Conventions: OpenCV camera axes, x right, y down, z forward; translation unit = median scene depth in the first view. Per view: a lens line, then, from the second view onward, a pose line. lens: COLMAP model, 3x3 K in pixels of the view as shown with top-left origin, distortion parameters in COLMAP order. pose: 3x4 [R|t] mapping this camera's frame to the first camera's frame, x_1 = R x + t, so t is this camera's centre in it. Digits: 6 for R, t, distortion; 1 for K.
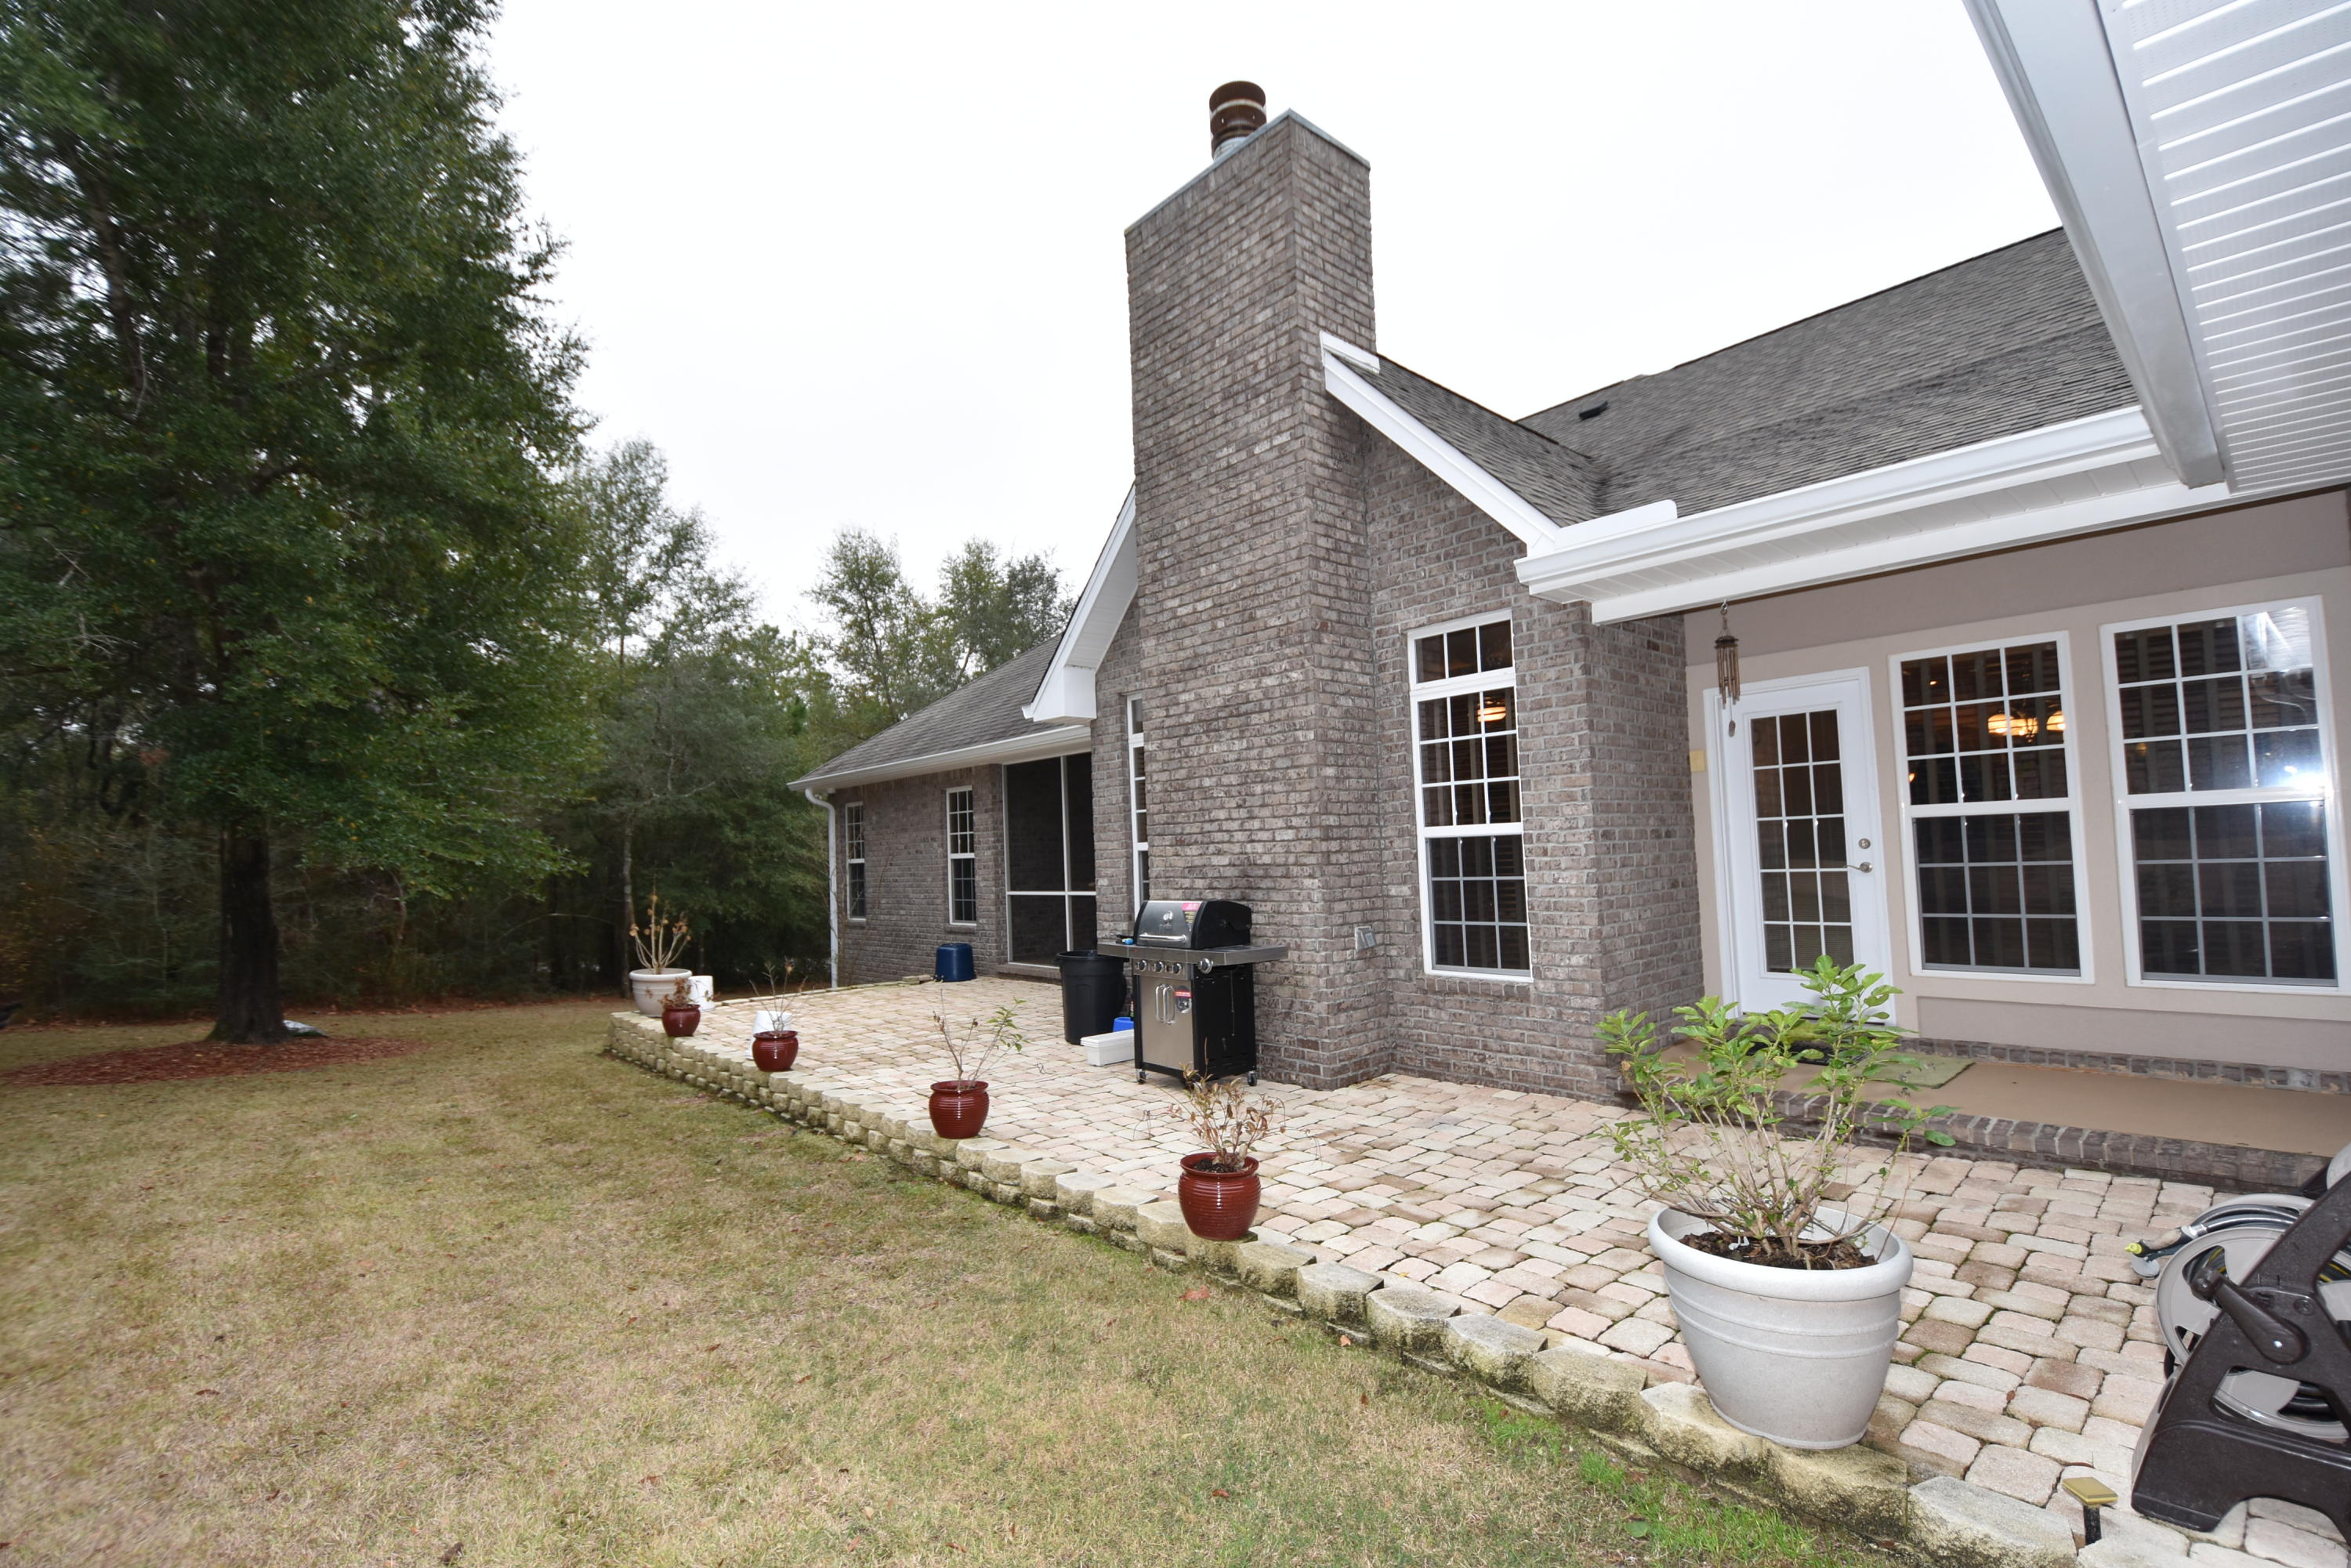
lens RADIAL K [[1028.9, 0, 1180.1], [0, 1028.9, 794.1], [0, 0, 1]] dist [0.002963, -0.005786]
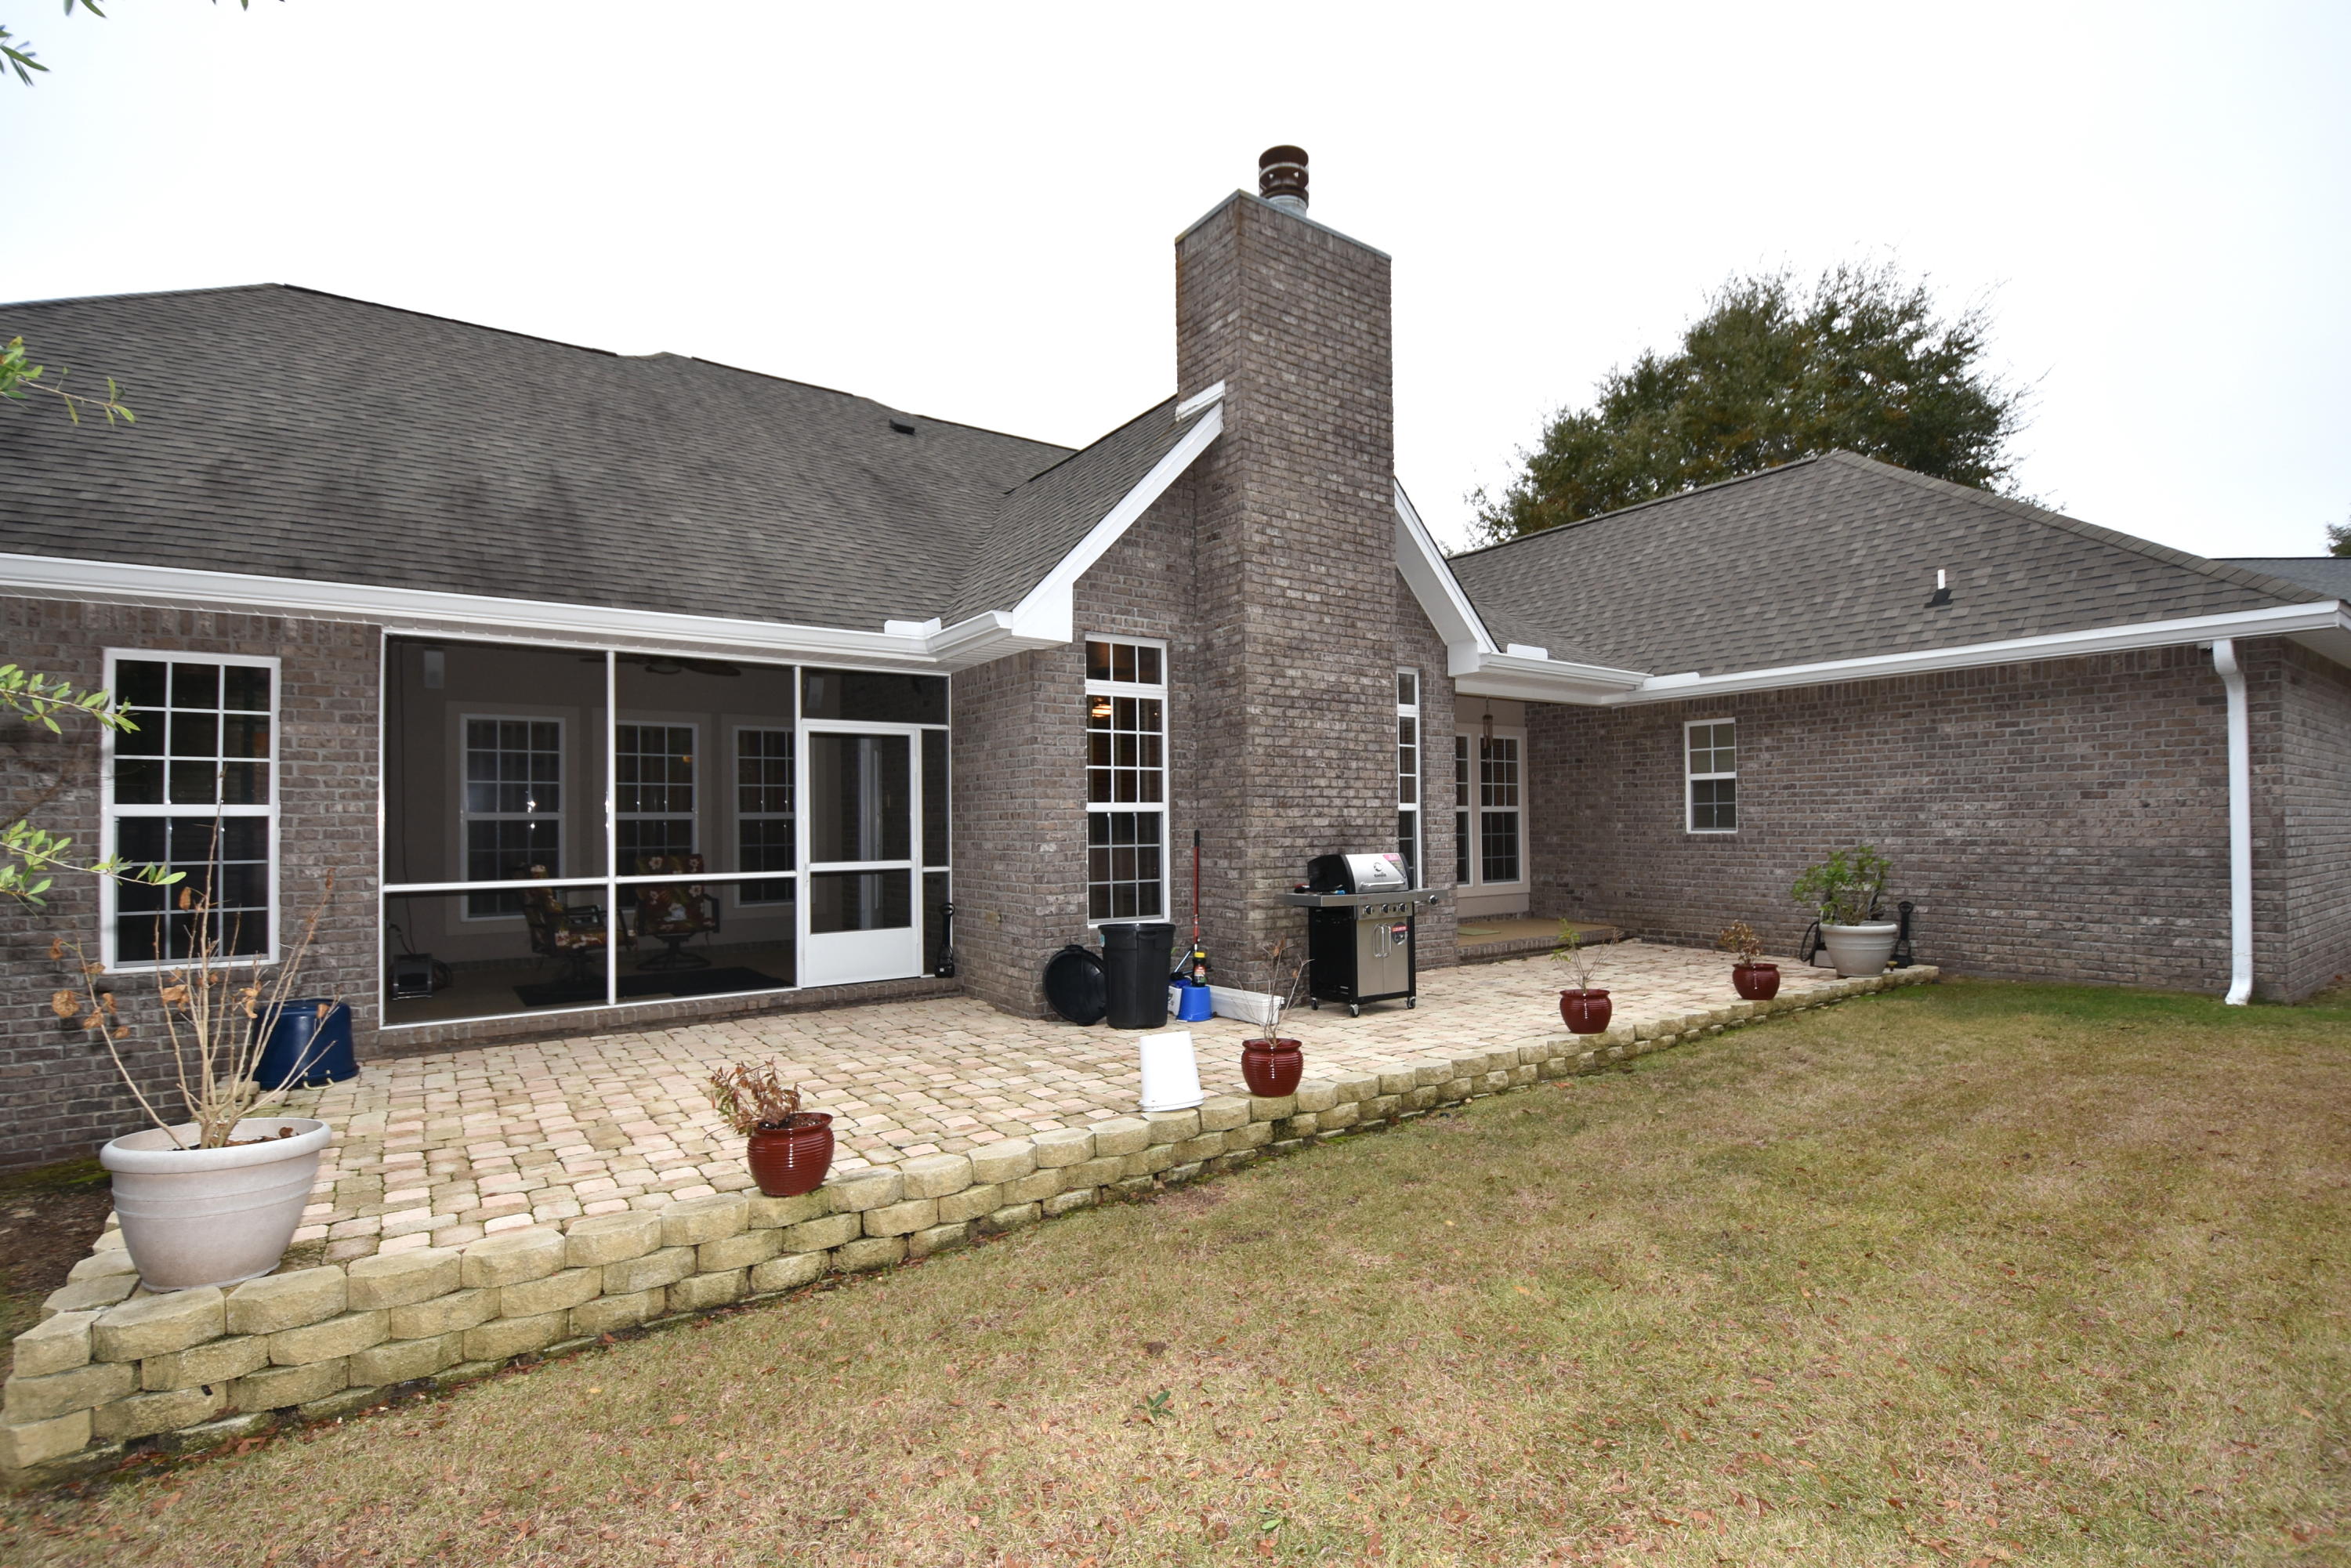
lens RADIAL K [[1028.9, 0, 1178.8], [0, 1028.9, 795.2], [0, 0, 1]] dist [0.002963, -0.005786]
pose [[0.122187, 0.059471, 0.990724, -1.127399], [-0.053116, 0.997165, -0.053307, 0.104539], [-0.991085, -0.046110, 0.124999, 1.011095]]
